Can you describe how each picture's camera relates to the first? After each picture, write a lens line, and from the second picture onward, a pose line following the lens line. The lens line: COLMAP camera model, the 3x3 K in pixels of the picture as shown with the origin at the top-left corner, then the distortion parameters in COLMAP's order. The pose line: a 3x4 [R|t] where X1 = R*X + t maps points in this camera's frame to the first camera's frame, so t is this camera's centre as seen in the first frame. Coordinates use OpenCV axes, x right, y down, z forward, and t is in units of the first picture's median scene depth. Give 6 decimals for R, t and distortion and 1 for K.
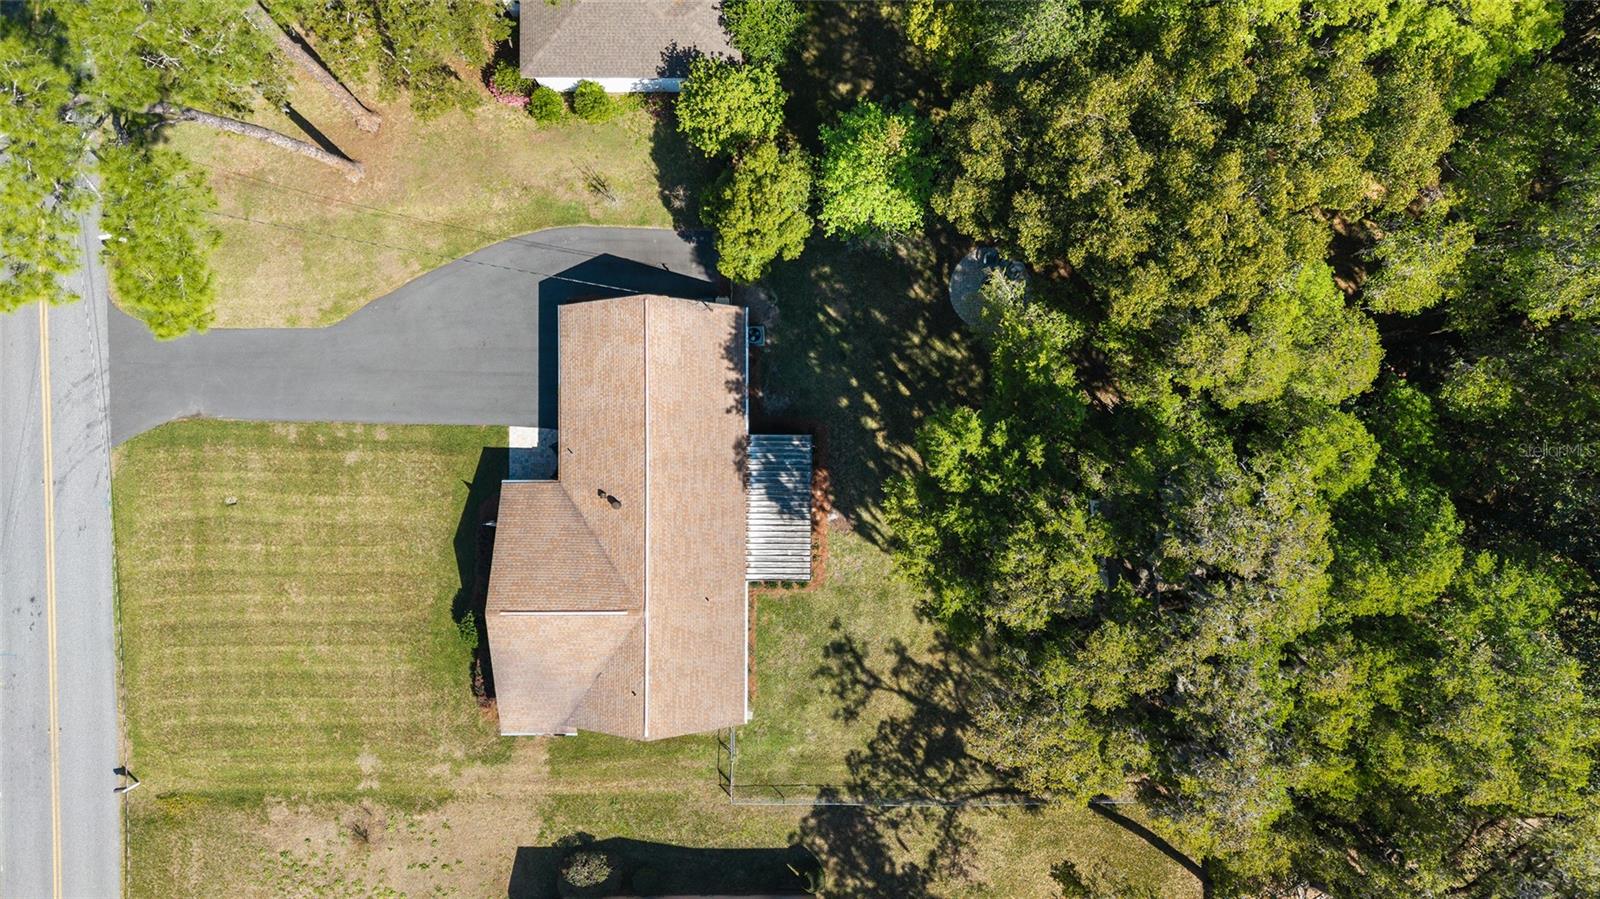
lens RADIAL K [[1091.0, 0, 807.5], [0, 1091.0, 445.1], [0, 0, 1]] dist [0.033182, -0.004234]
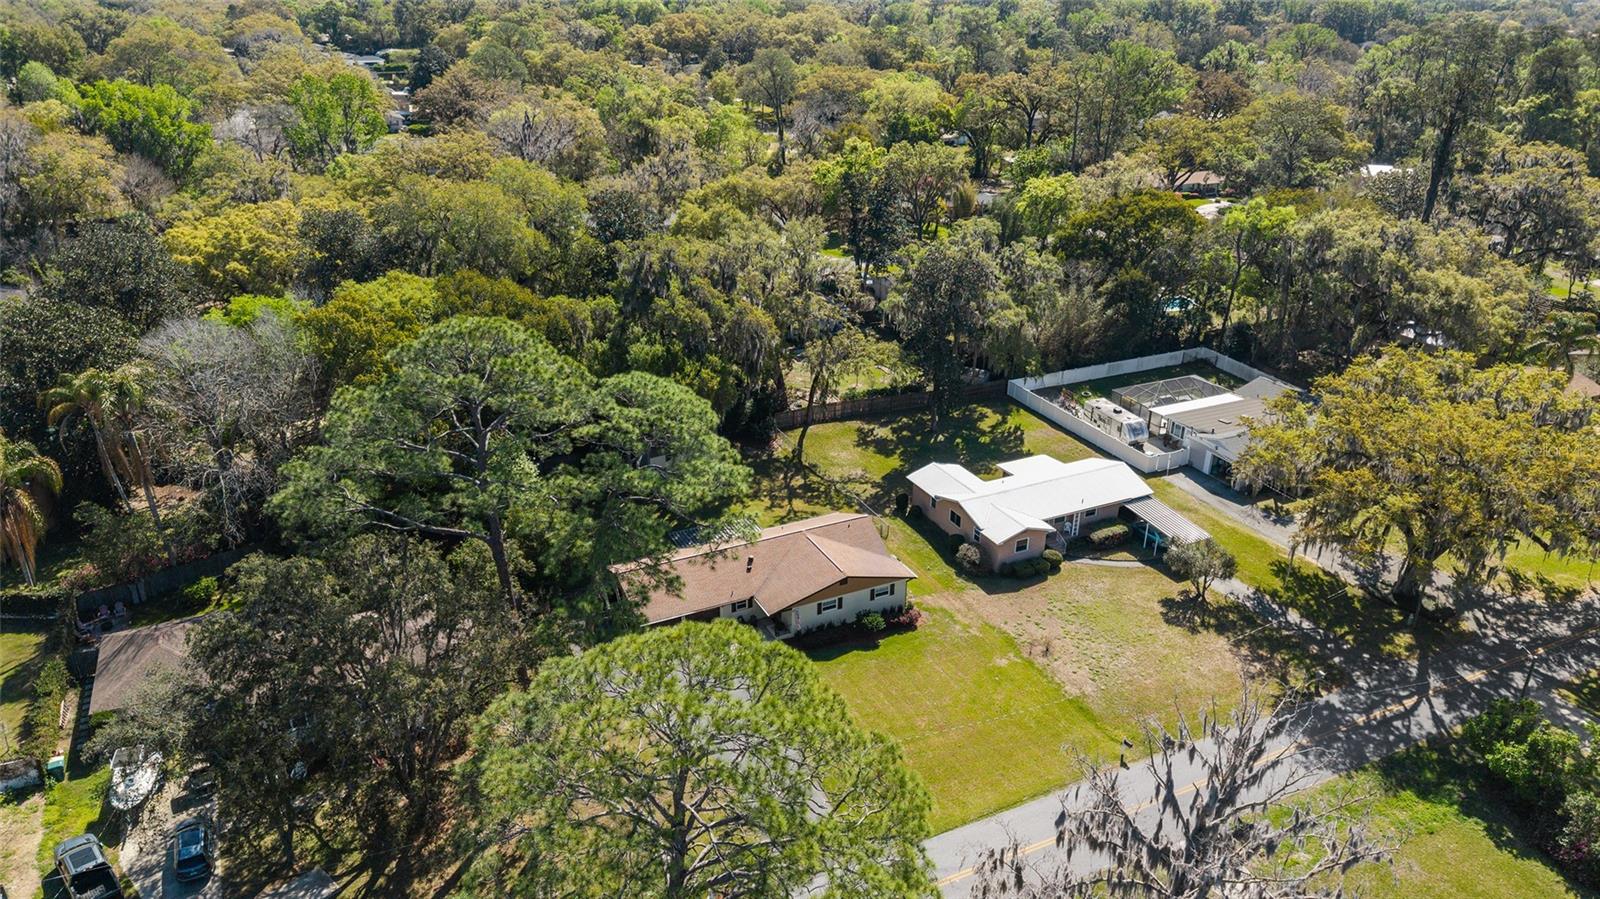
lens RADIAL K [[1091.0, 0, 807.5], [0, 1091.0, 445.1], [0, 0, 1]] dist [0.033182, -0.004234]
pose [[-0.441956, -0.358974, 0.822078, -1.328584], [0.896992, -0.185980, 0.401019, -0.430363], [0.008934, 0.914631, 0.404192, 0.195847]]
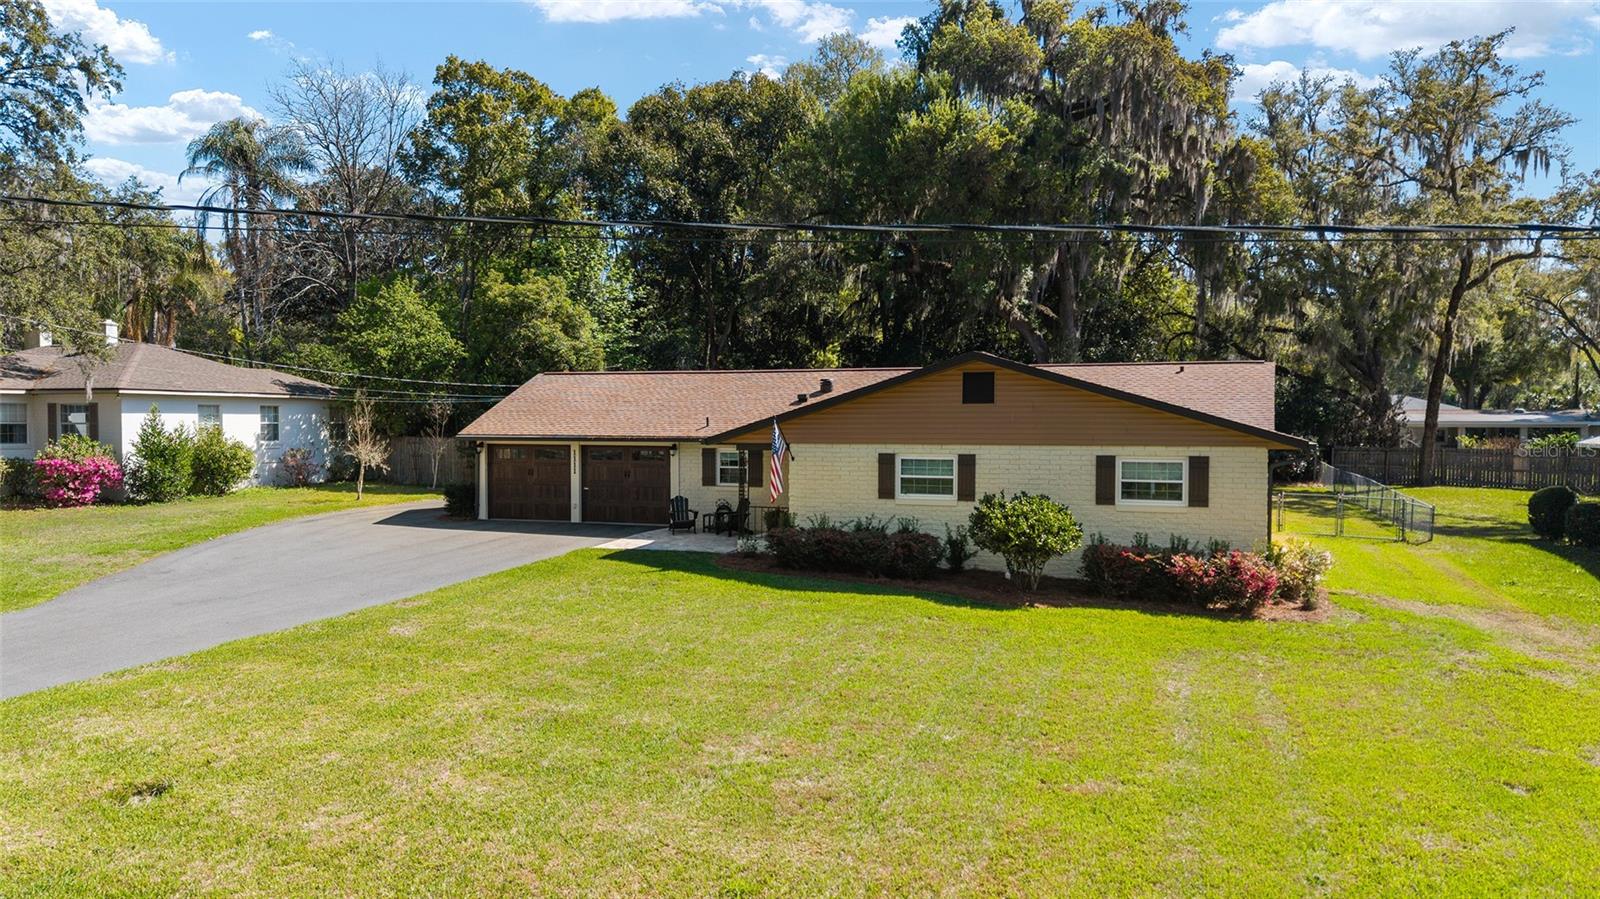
lens RADIAL K [[1051.8, 0, 800.0], [0, 1051.8, 449.5], [0, 0, 1]] dist [0.027159, -0.029534]
pose [[0.334207, -0.053359, 0.940988, -0.636543], [0.942065, -0.011411, -0.335236, 0.206835], [0.028626, 0.998510, 0.046454, 0.924583]]
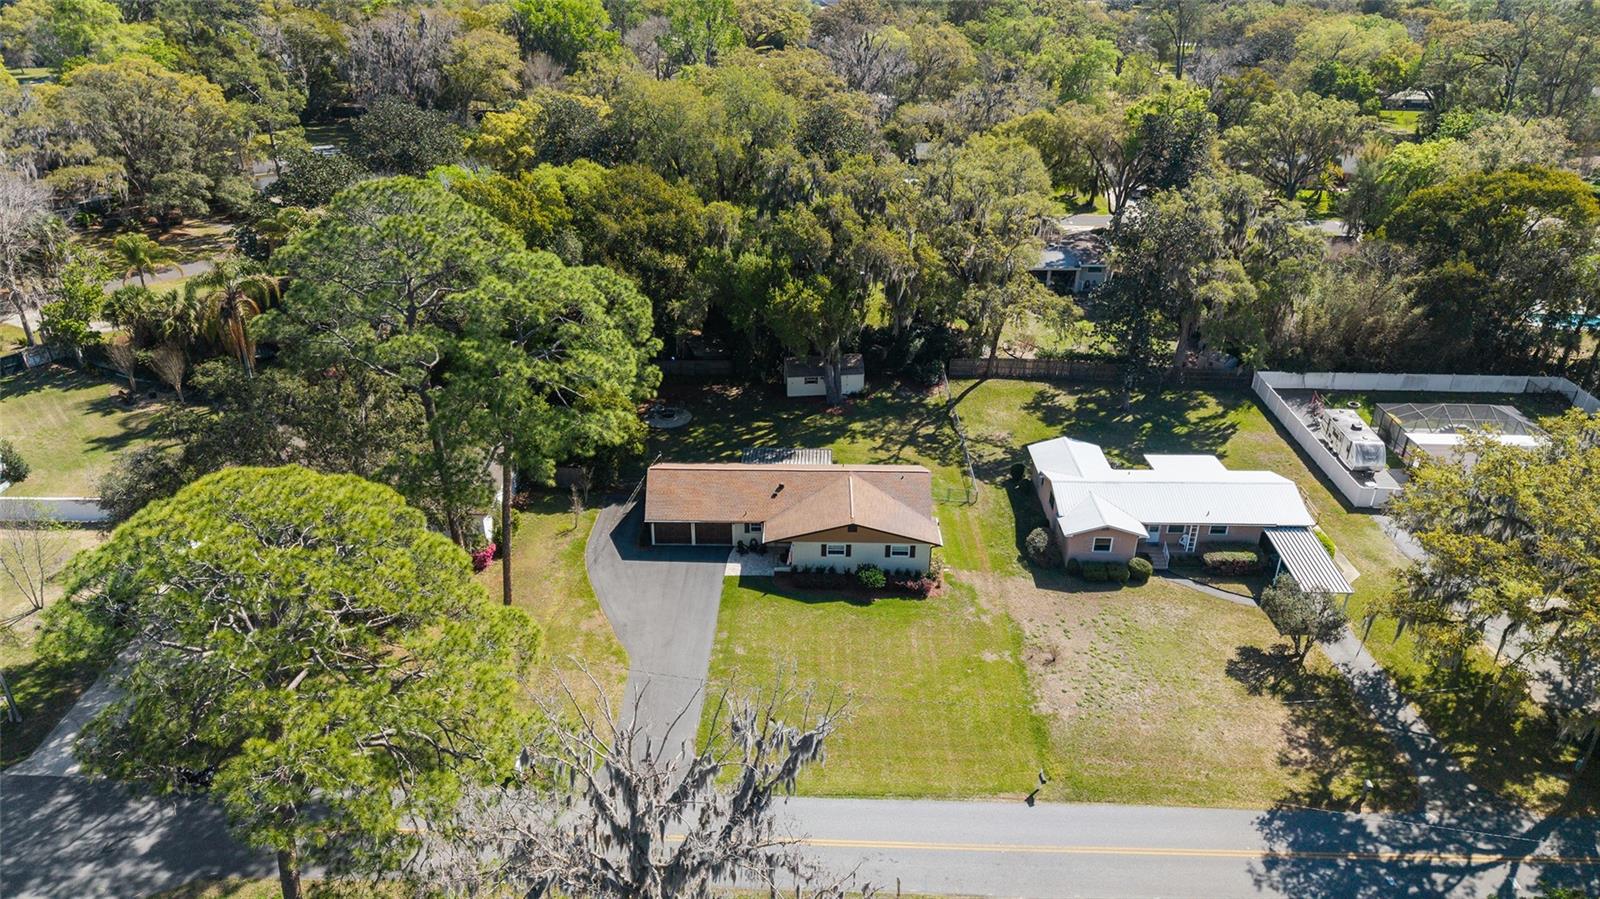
lens RADIAL K [[1091.0, 0, 807.5], [0, 1091.0, 445.1], [0, 0, 1]] dist [0.033182, -0.004234]
pose [[0.005563, -0.441332, 0.897327, -1.393939], [0.999976, -0.001355, -0.006865, 0.095552], [0.004246, 0.897343, 0.441314, 0.252852]]
